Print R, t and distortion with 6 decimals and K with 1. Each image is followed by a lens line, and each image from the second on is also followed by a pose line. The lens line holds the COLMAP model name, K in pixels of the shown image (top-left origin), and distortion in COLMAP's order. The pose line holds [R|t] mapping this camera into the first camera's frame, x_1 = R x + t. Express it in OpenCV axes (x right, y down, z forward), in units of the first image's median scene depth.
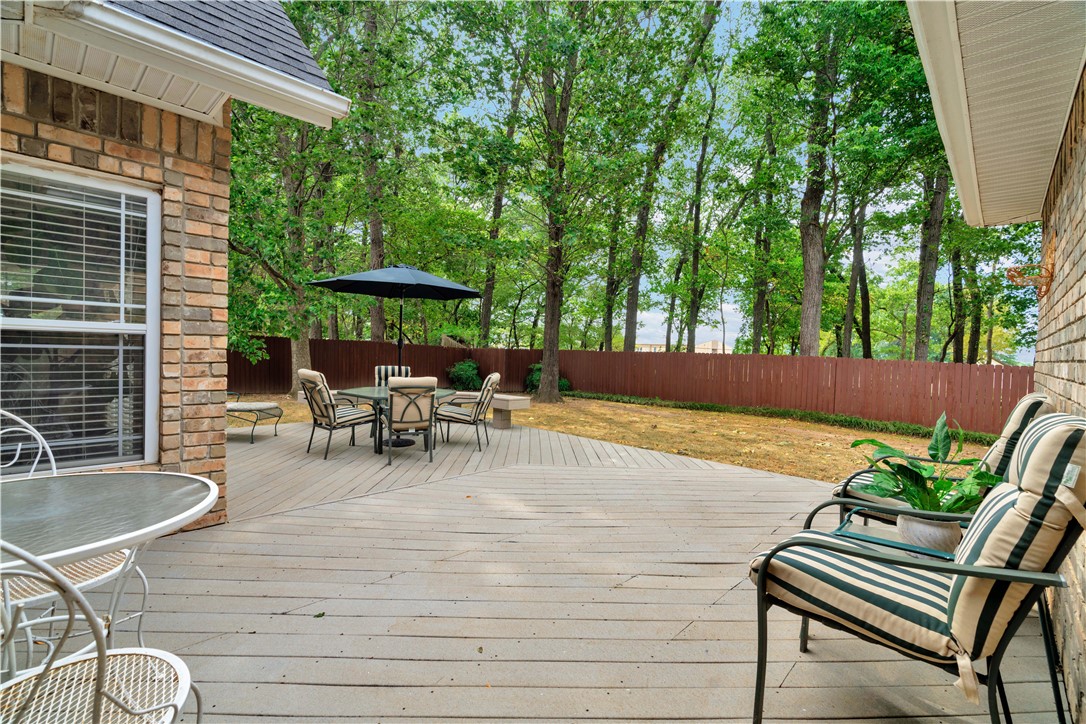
lens RADIAL K [[485.8, 0, 540.6], [0, 485.8, 357.9], [0, 0, 1]] dist [-0.003705, 0.001607]
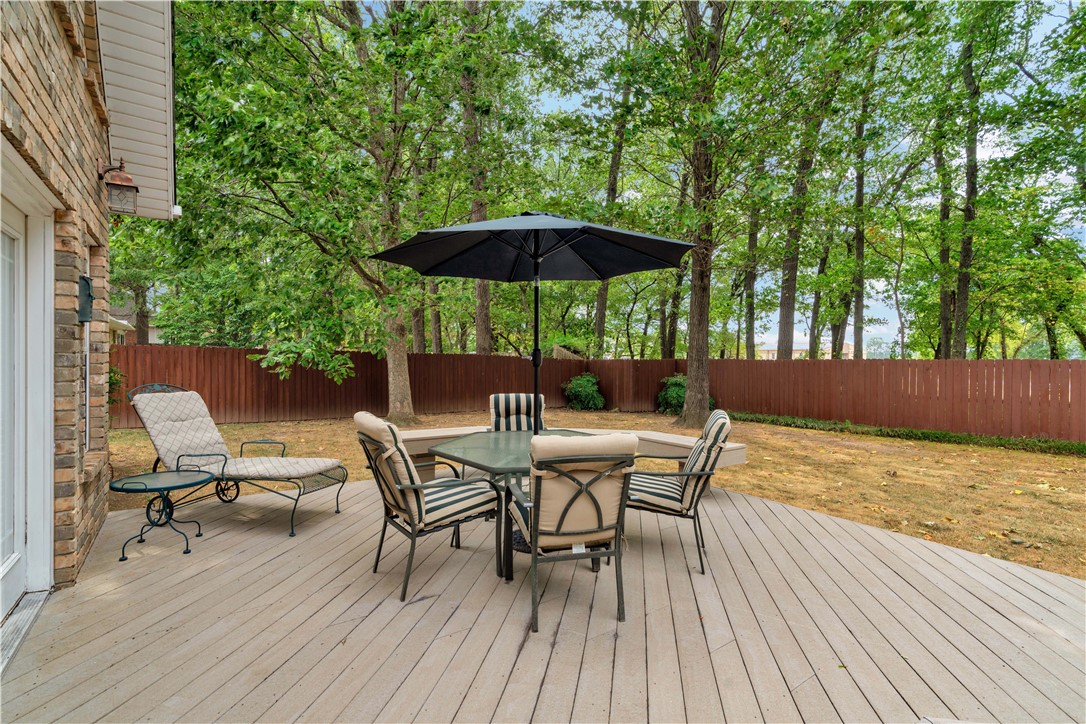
lens RADIAL K [[485.8, 0, 543.6], [0, 485.8, 362.8], [0, 0, 1]] dist [-0.003705, 0.001607]
pose [[0.981007, -0.021483, -0.192777, -0.084626], [0.019432, 0.999733, -0.012528, -0.007910], [0.192995, 0.008544, 0.981163, 0.224293]]
